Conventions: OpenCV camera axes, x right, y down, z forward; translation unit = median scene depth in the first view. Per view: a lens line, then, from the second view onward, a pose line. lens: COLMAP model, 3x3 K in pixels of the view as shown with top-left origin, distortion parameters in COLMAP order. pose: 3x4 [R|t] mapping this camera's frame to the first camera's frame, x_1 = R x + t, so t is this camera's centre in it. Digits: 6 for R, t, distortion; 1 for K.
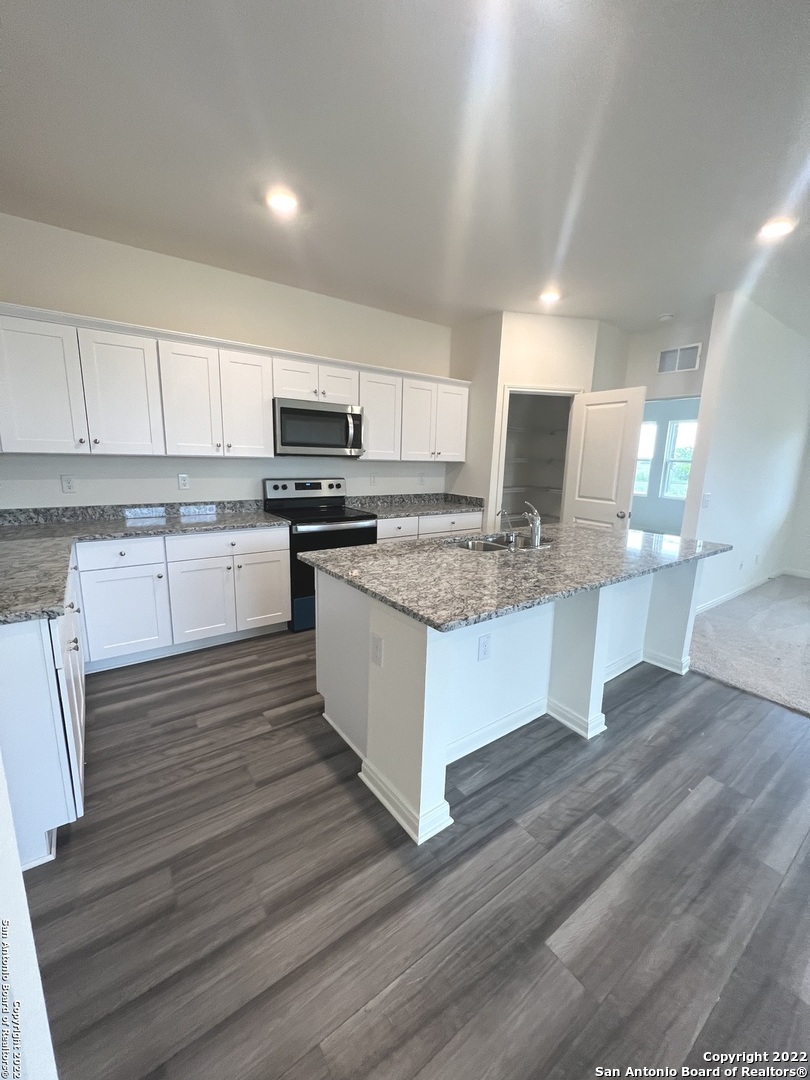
lens RADIAL K [[429.0, 0, 407.6], [0, 429.0, 539.8], [0, 0, 1]] dist [0.000174, 0.000119]
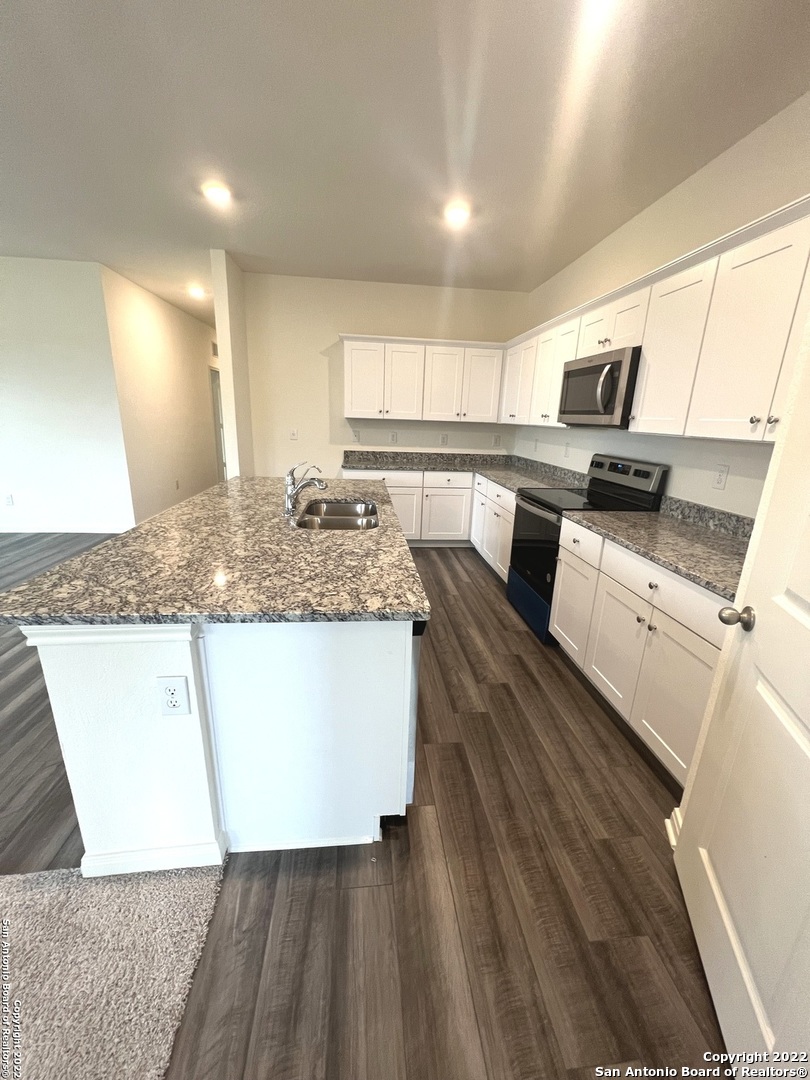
lens RADIAL K [[429.0, 0, 407.6], [0, 429.0, 539.8], [0, 0, 1]] dist [0.000174, 0.000119]
pose [[-0.504626, 0.189871, -0.842200, 0.619481], [-0.218365, 0.915726, 0.337286, -0.183826], [0.835266, 0.354111, -0.420638, 1.049245]]
